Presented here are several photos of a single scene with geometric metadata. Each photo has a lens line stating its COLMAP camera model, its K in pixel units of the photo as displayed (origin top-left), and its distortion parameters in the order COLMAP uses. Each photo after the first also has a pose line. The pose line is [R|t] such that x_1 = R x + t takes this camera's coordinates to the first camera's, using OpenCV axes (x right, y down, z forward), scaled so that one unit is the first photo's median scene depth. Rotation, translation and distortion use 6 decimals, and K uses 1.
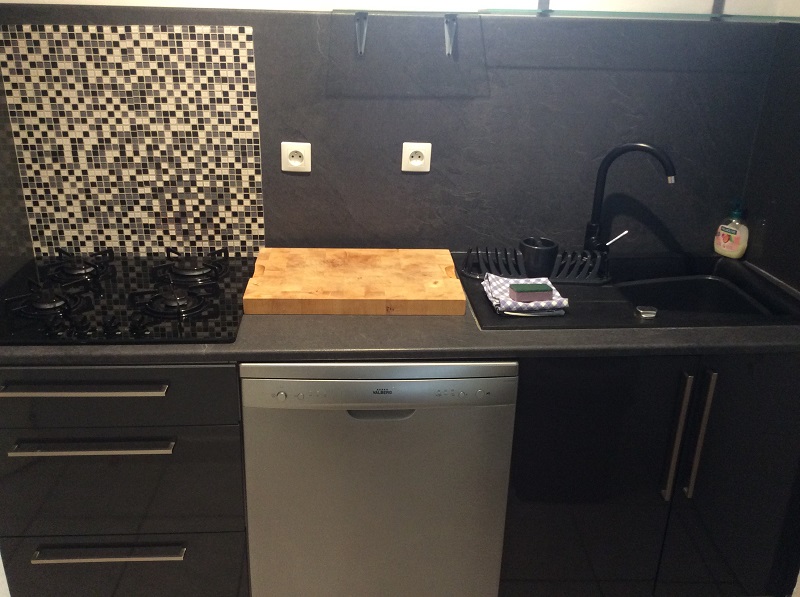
lens RADIAL K [[730.9, 0, 403.5], [0, 730.9, 300.2], [0, 0, 1]] dist [0.044094, 0.000000]
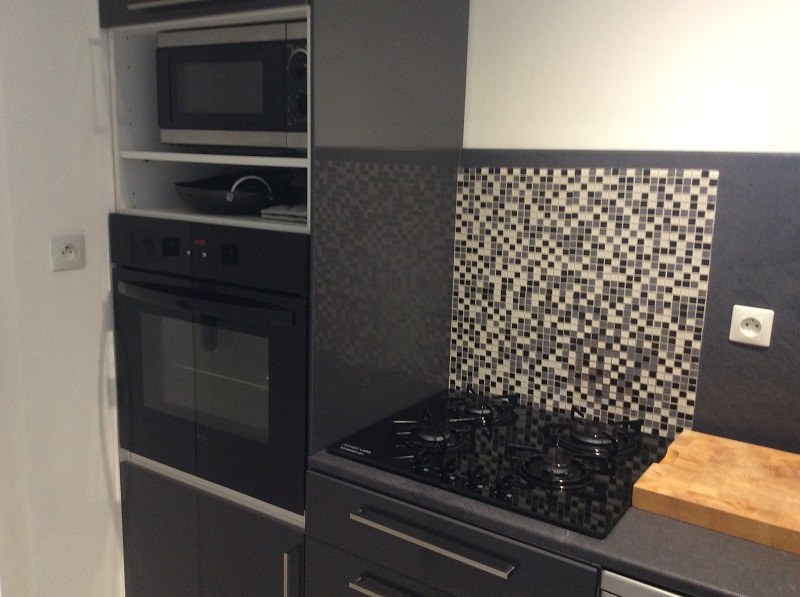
lens RADIAL K [[730.9, 0, 393.9], [0, 730.9, 299.2], [0, 0, 1]] dist [0.044094, 0.000000]
pose [[0.789284, 0.111039, -0.603905, 0.027766], [-0.245633, 0.958487, -0.144799, -0.014109], [0.562757, 0.262626, 0.783793, 0.159694]]
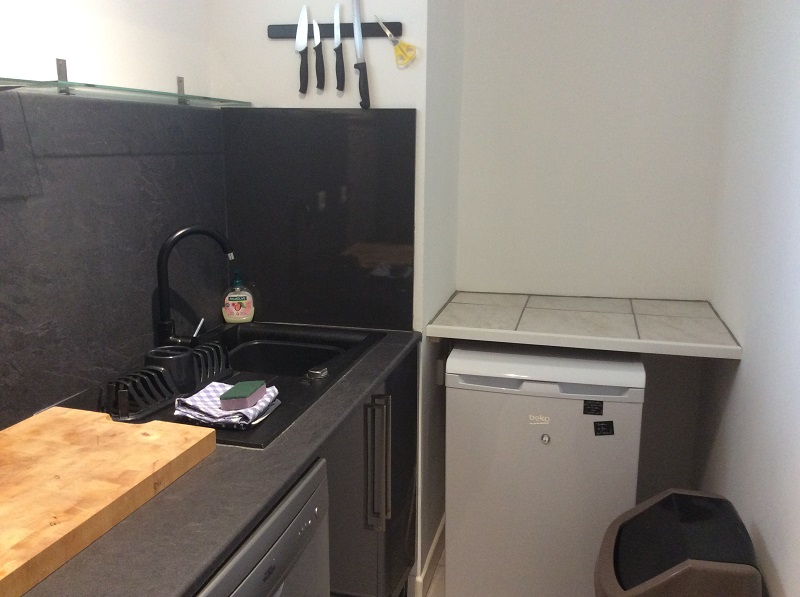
lens RADIAL K [[730.9, 0, 399.2], [0, 730.9, 290.6], [0, 0, 1]] dist [0.044094, 0.000000]
pose [[0.337436, -0.211815, 0.917208, -0.467961], [0.354930, 0.931072, 0.084440, -0.118103], [-0.871873, 0.297052, 0.389357, 0.409536]]
